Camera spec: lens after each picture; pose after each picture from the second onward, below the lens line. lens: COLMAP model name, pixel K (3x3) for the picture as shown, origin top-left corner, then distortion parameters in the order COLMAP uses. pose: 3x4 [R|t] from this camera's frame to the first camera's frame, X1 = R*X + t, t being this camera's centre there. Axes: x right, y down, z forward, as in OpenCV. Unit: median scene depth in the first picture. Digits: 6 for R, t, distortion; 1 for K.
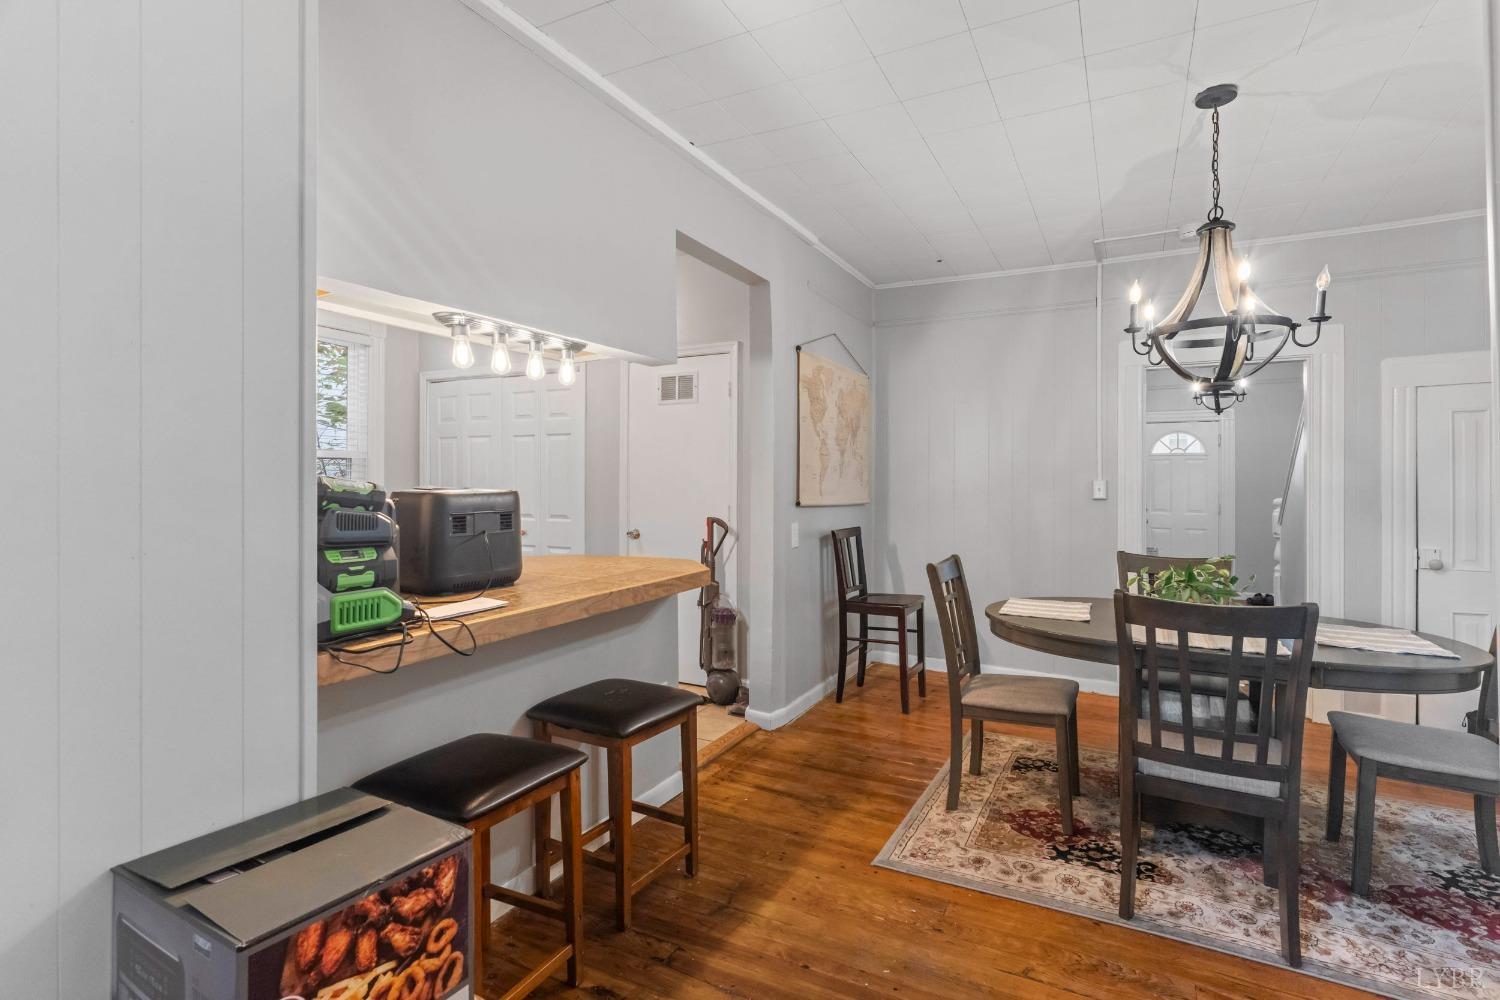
lens RADIAL K [[720.3, 0, 750.1], [0, 720.3, 488.1], [0, 0, 1]] dist [0.003050, -0.000846]
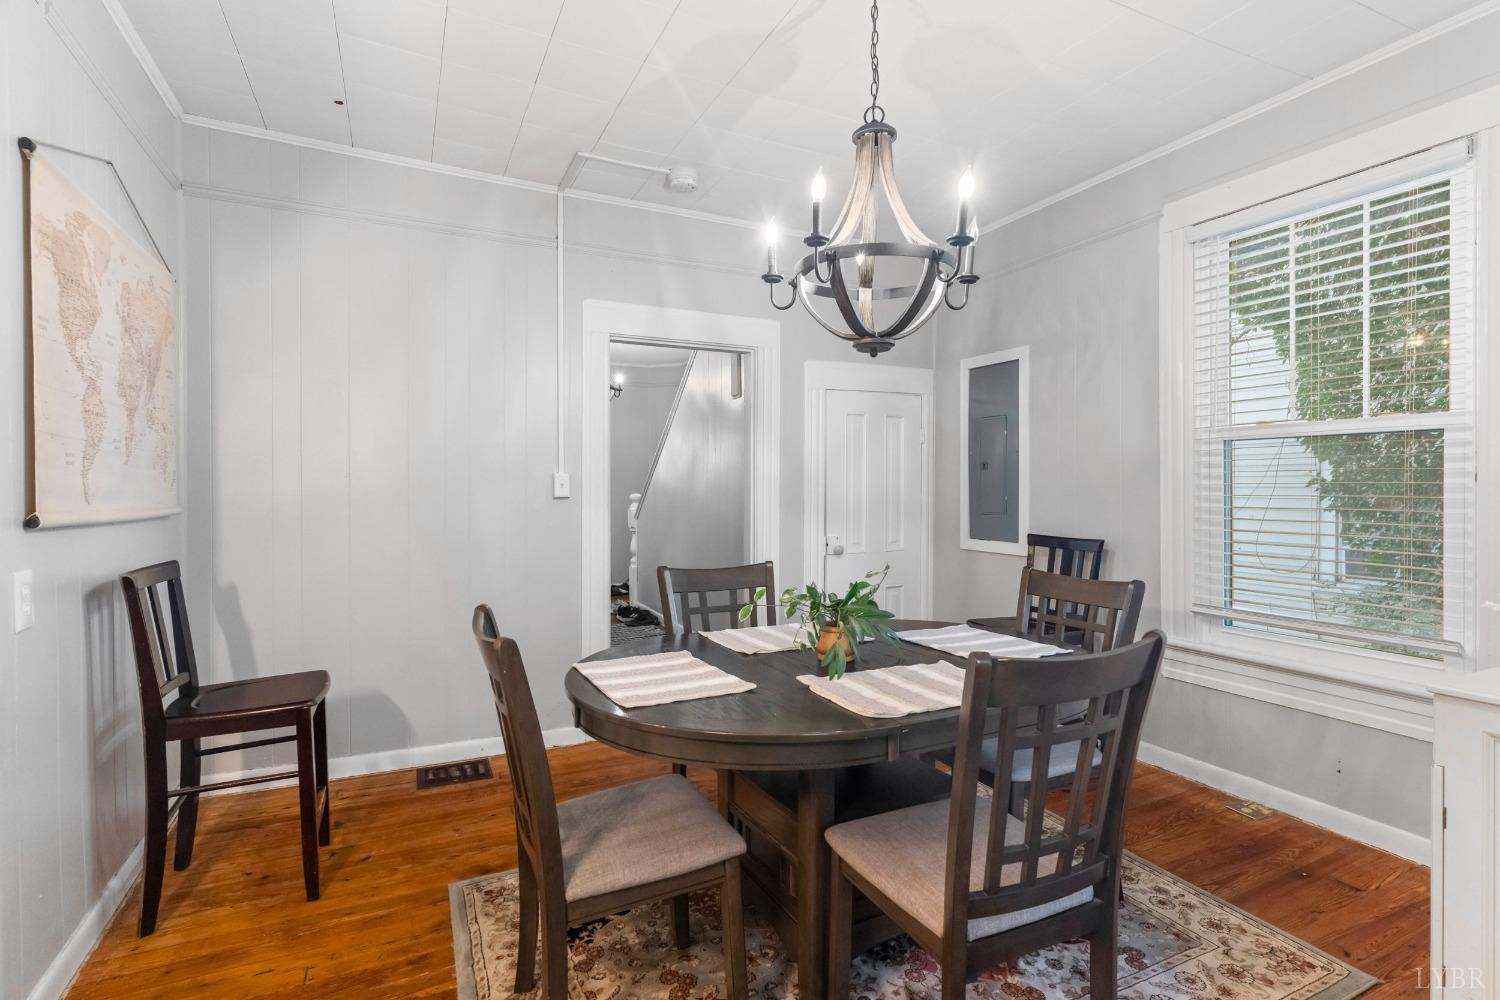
lens RADIAL K [[720.3, 0, 757.8], [0, 720.3, 490.2], [0, 0, 1]] dist [0.003050, -0.000846]
pose [[0.581175, -0.011332, 0.813699, -0.026082], [0.008374, 0.999933, 0.007944, 0.003132], [-0.813735, 0.002197, 0.581232, 0.382332]]
